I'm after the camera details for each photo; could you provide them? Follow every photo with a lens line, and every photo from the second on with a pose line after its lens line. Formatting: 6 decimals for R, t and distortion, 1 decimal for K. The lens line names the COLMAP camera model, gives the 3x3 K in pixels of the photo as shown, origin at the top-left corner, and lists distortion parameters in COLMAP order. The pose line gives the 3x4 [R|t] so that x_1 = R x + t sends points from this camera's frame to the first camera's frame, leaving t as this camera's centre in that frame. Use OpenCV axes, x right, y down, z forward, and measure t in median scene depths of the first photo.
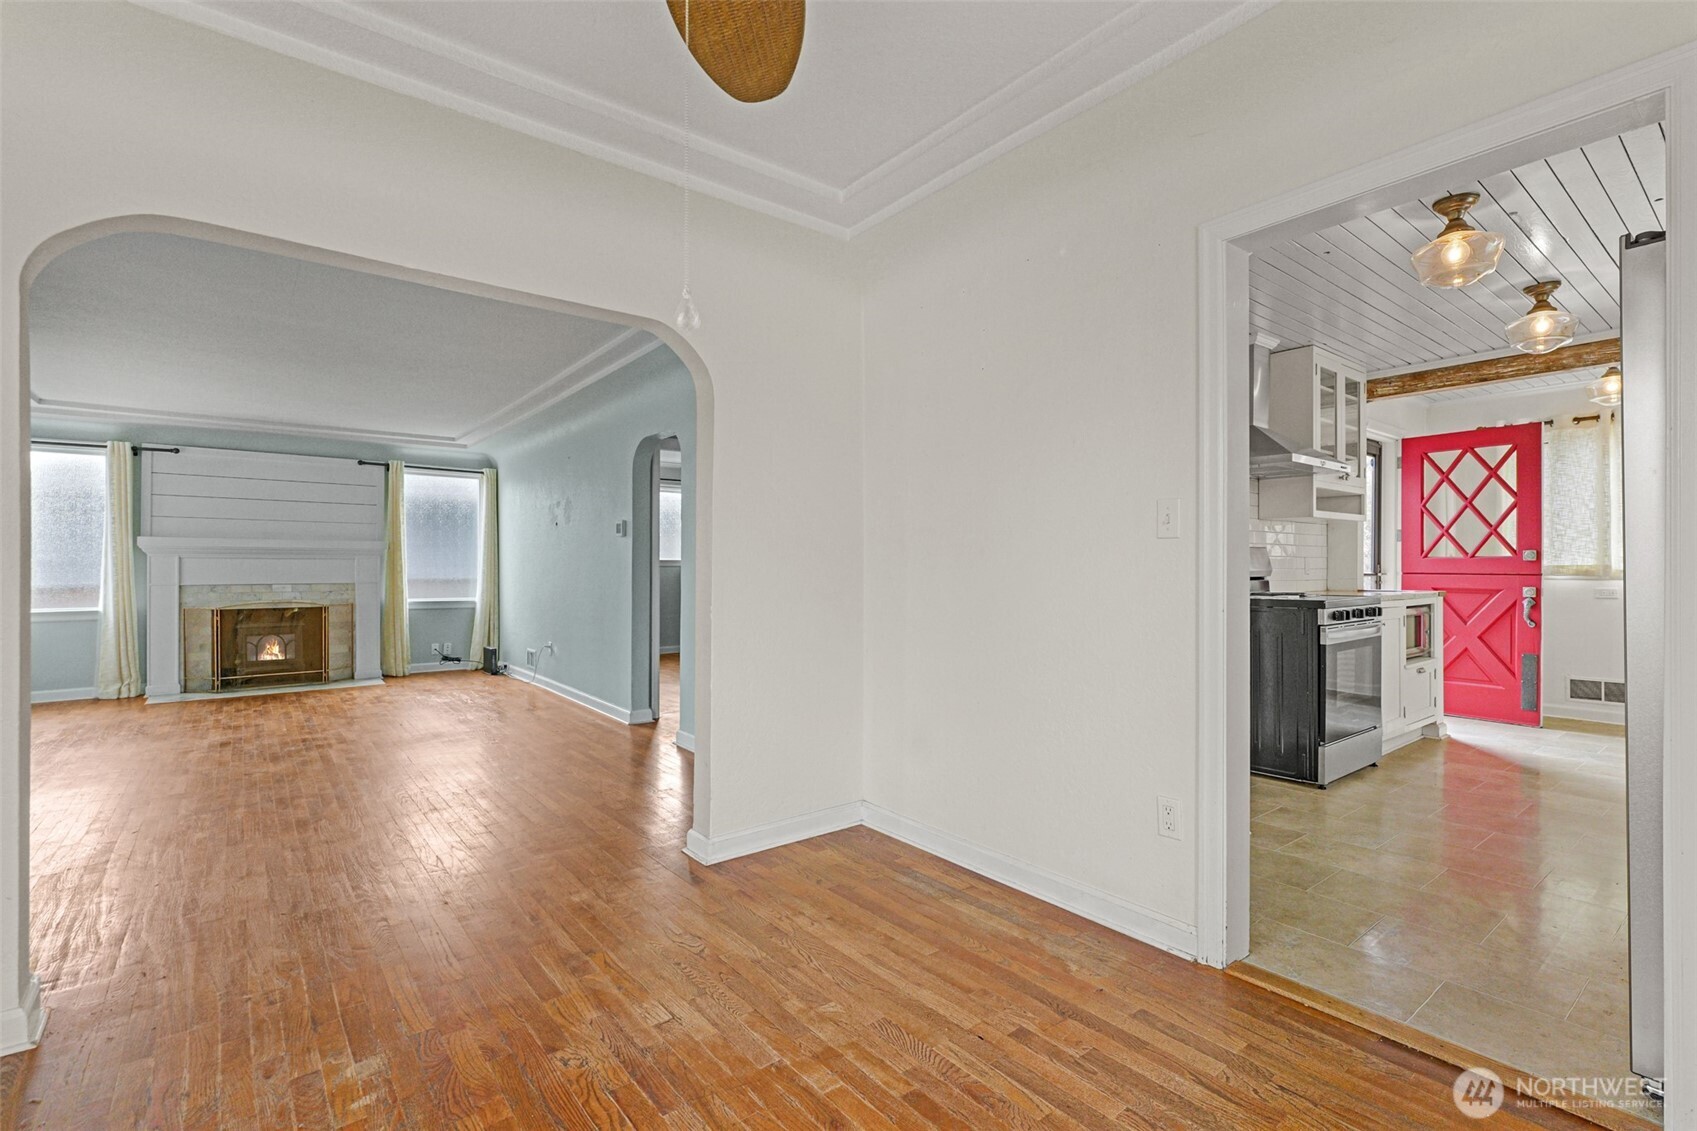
lens RADIAL K [[779.0, 0, 846.2], [0, 779.0, 566.0], [0, 0, 1]] dist [-0.002823, -0.000512]
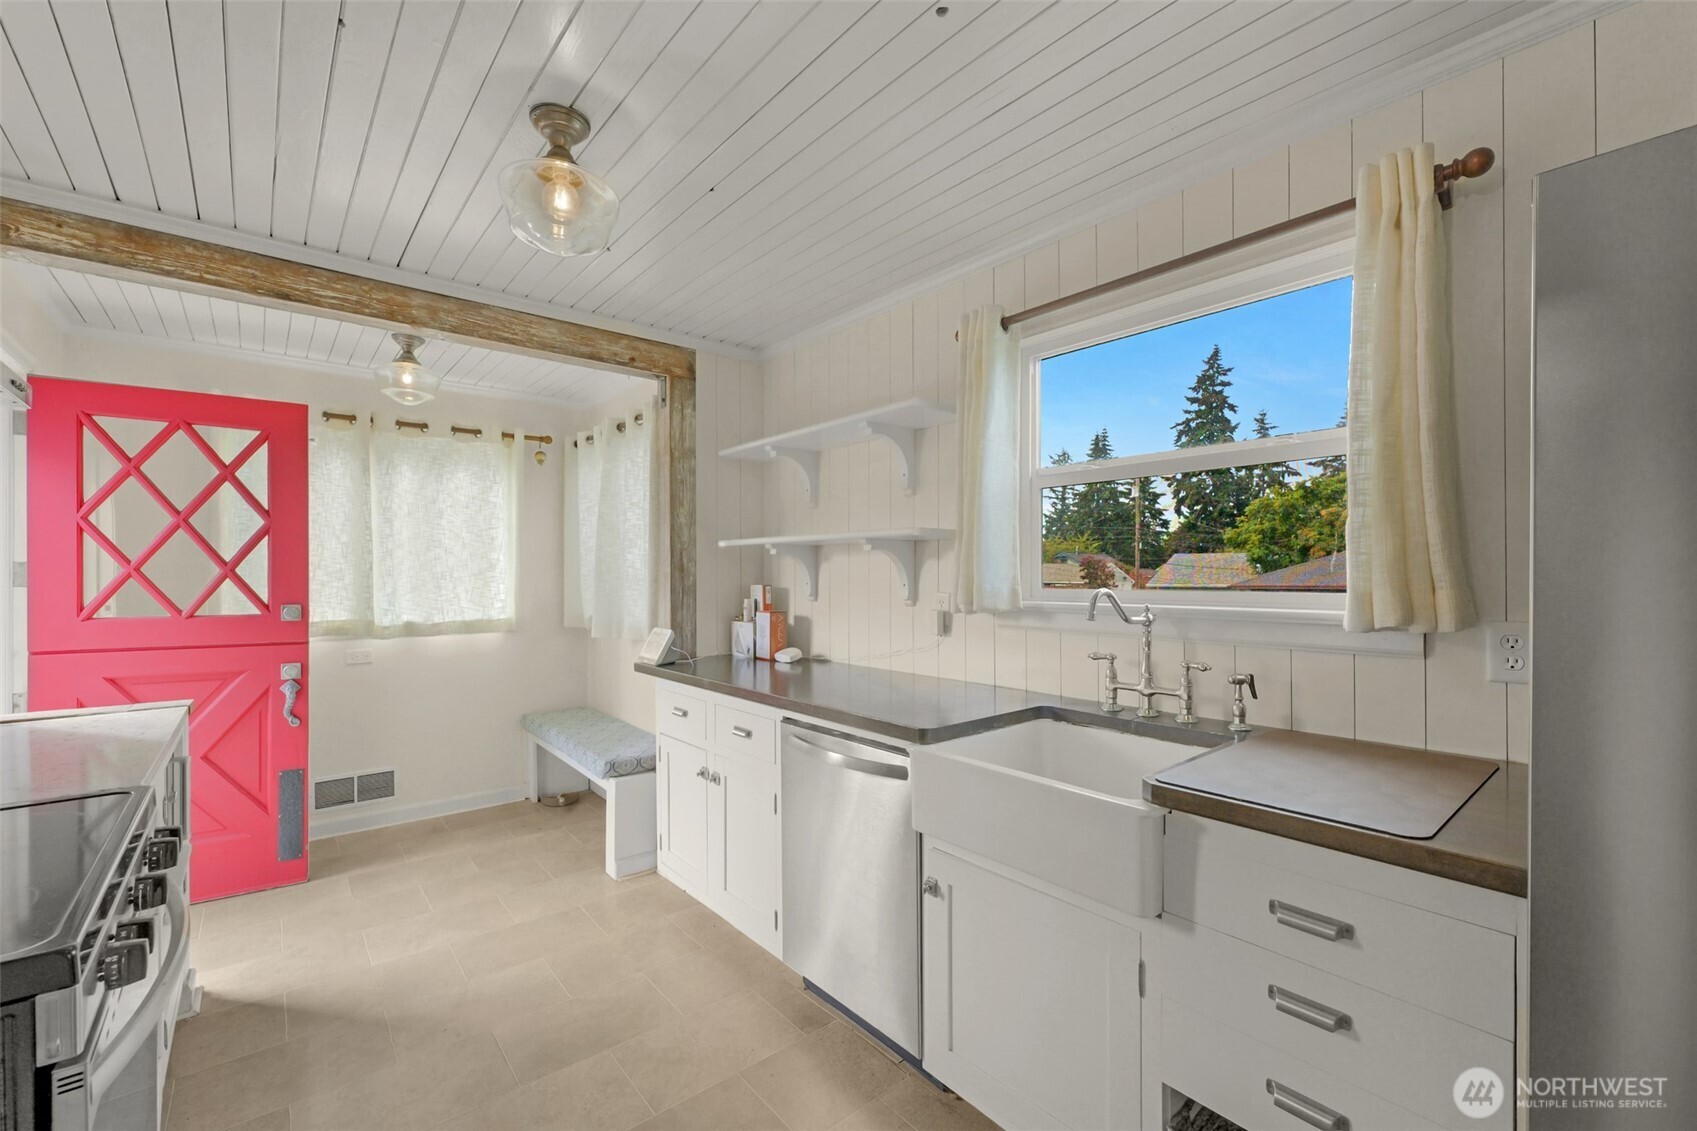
lens RADIAL K [[705.1, 0, 847.0], [0, 705.1, 576.9], [0, 0, 1]] dist [0.001106, -0.000223]
pose [[-0.030447, 0.002906, 0.999532, 0.285670], [0.000523, 0.999996, -0.002891, -0.039697], [-0.999536, 0.000435, -0.030448, 0.550937]]
